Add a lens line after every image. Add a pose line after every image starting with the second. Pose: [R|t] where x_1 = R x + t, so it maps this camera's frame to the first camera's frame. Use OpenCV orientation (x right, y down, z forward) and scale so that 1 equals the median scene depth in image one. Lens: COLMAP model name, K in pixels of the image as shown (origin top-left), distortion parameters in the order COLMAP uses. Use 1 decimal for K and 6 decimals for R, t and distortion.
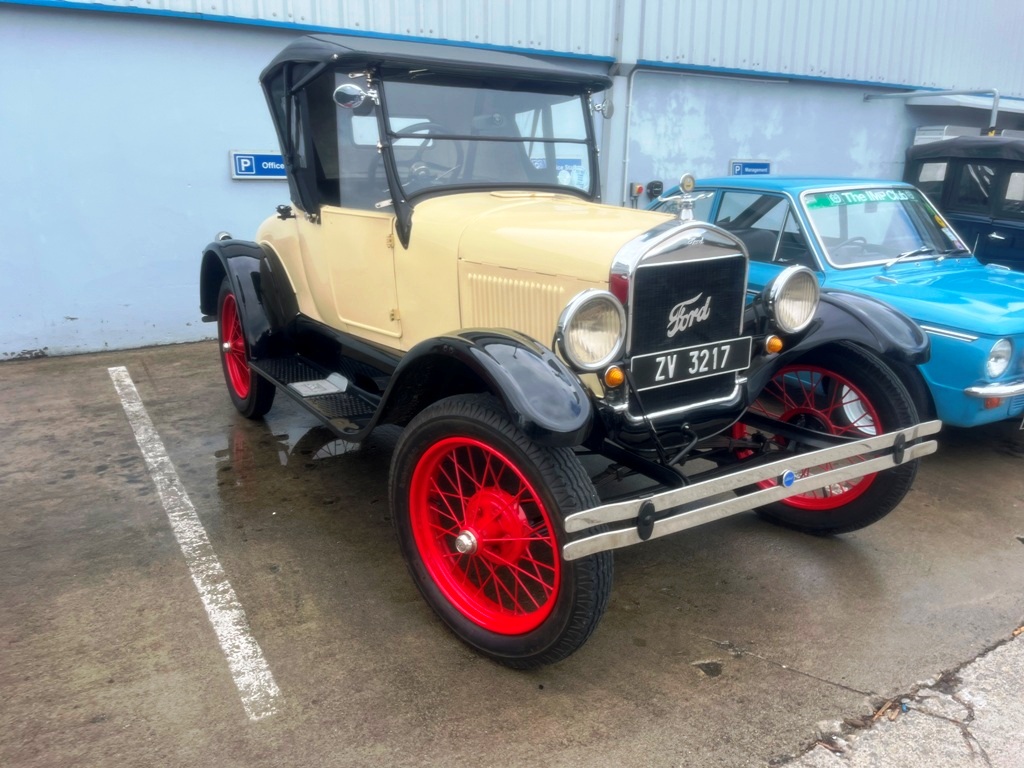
lens RADIAL K [[780.5, 0, 515.5], [0, 780.5, 382.6], [0, 0, 1]] dist [0.079604, -0.103117]
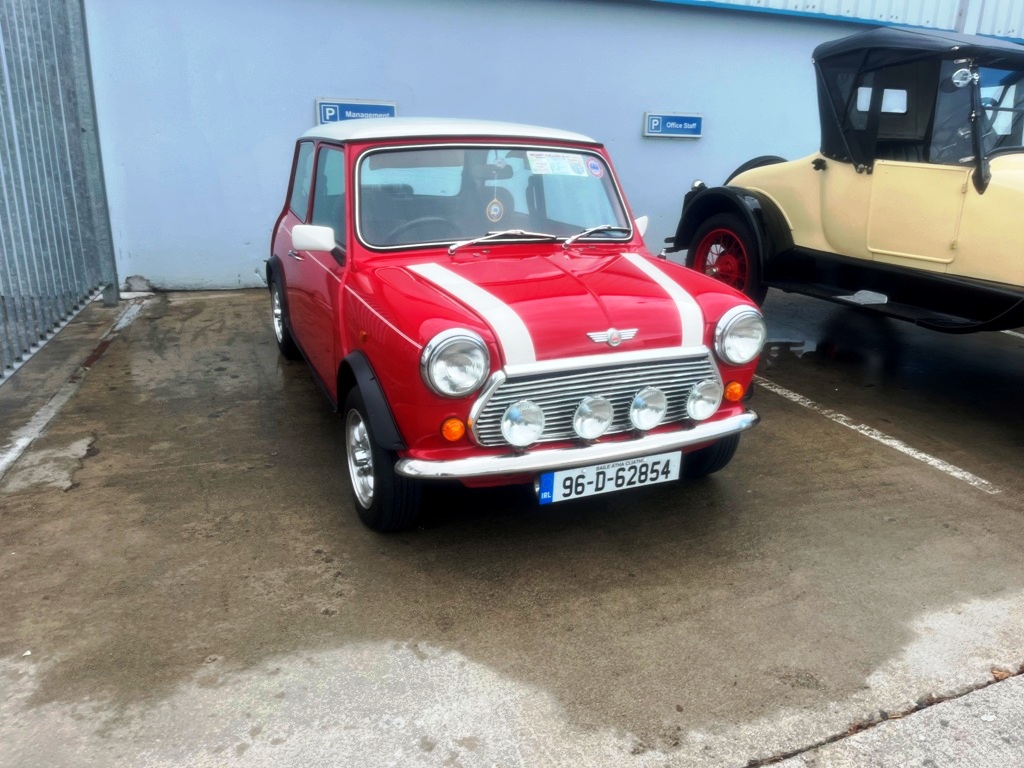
lens RADIAL K [[780.5, 0, 511.8], [0, 780.5, 384.6], [0, 0, 1]] dist [0.079604, -0.103117]
pose [[0.987807, 0.067879, -0.140106, -0.115495], [-0.060298, 0.996513, 0.057666, 0.019475], [0.143532, -0.048515, 0.988456, -0.073285]]
